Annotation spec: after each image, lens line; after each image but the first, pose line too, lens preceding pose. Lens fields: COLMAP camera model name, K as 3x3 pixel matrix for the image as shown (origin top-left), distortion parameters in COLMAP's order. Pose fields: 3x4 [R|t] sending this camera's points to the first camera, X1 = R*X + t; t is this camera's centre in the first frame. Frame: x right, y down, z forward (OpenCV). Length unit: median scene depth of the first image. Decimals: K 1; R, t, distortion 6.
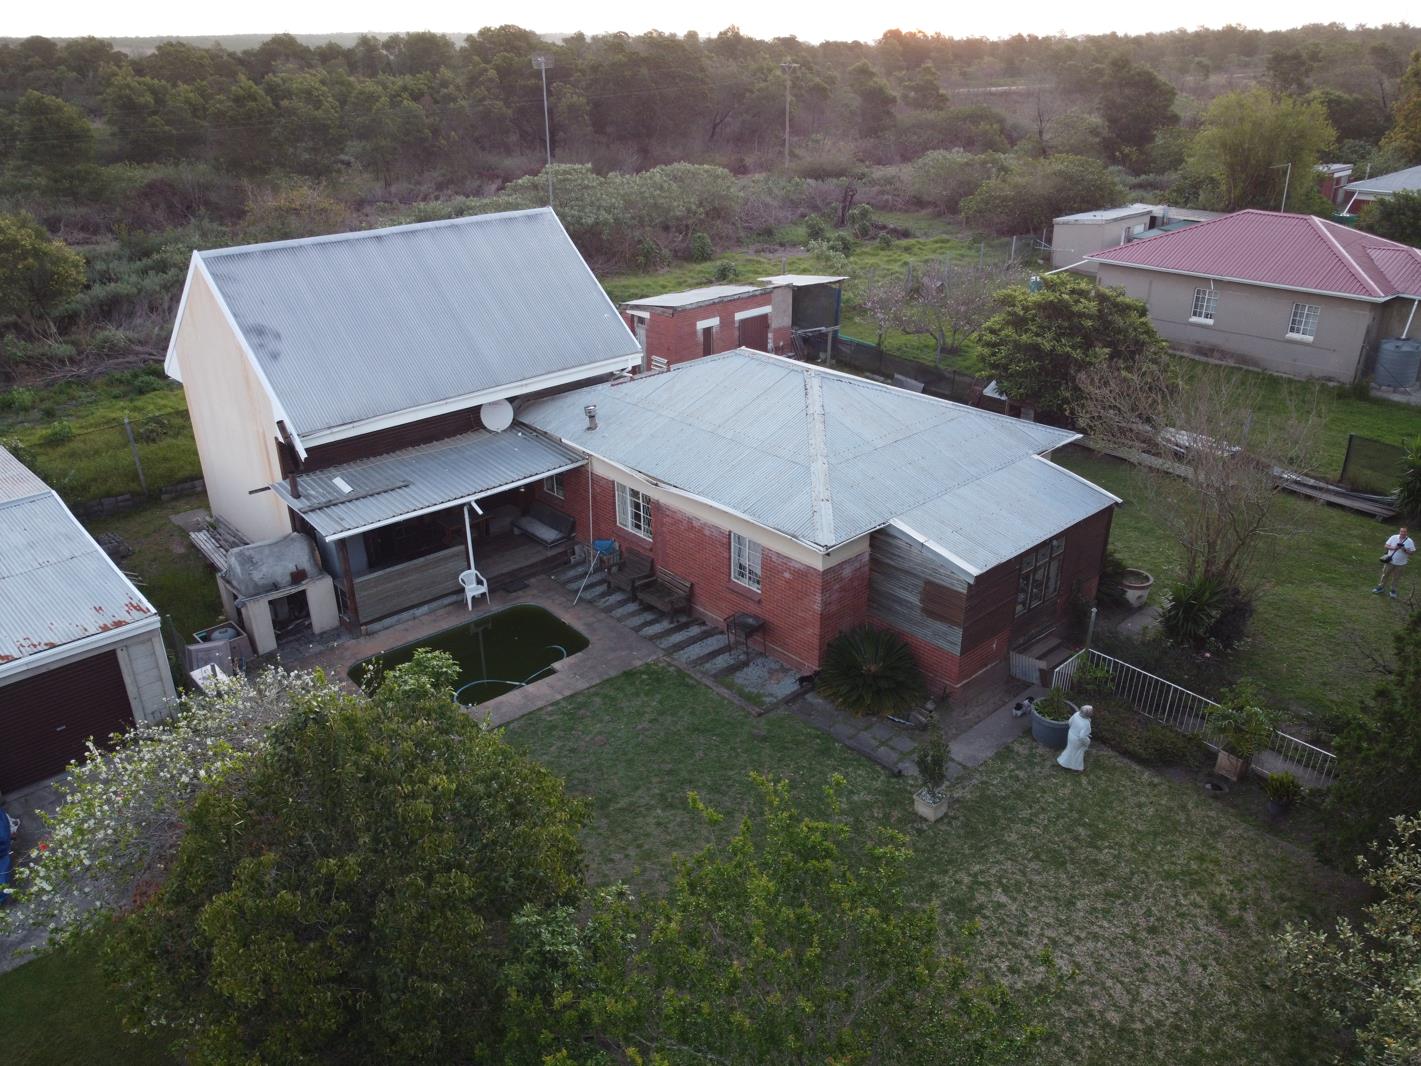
lens RADIAL K [[1069.8, 0, 710.5], [0, 1069.8, 533.0], [0, 0, 1]] dist [-0.002032, -0.007794]
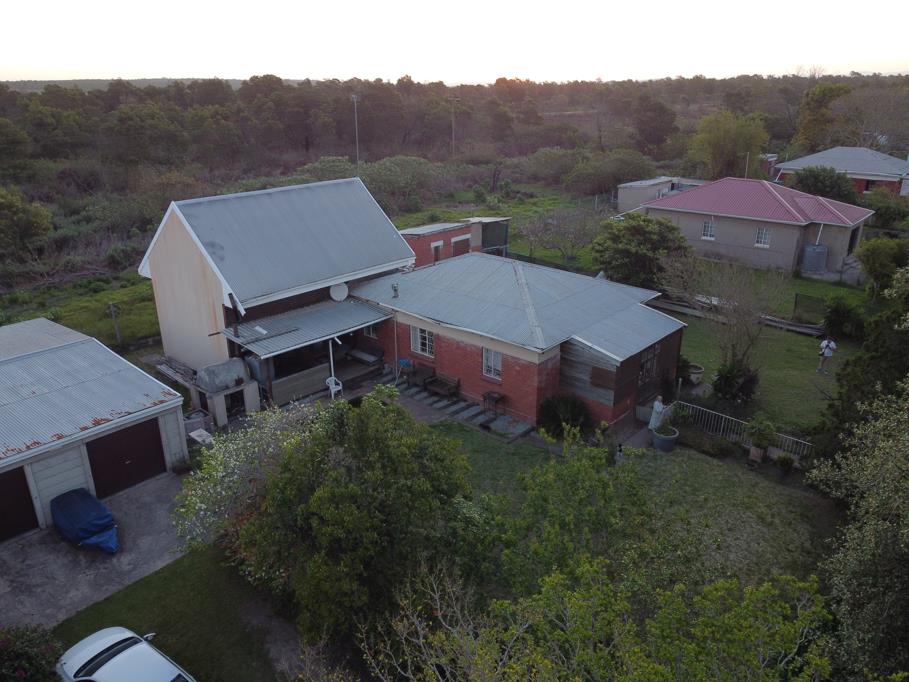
lens RADIAL K [[684.3, 0, 454.5], [0, 684.3, 341.0], [0, 0, 1]] dist [-0.002032, -0.007794]
pose [[0.995250, -0.032266, 0.091849, -0.099041], [0.038835, 0.996744, -0.070662, 0.049789], [-0.089270, 0.073894, 0.993263, -0.115005]]
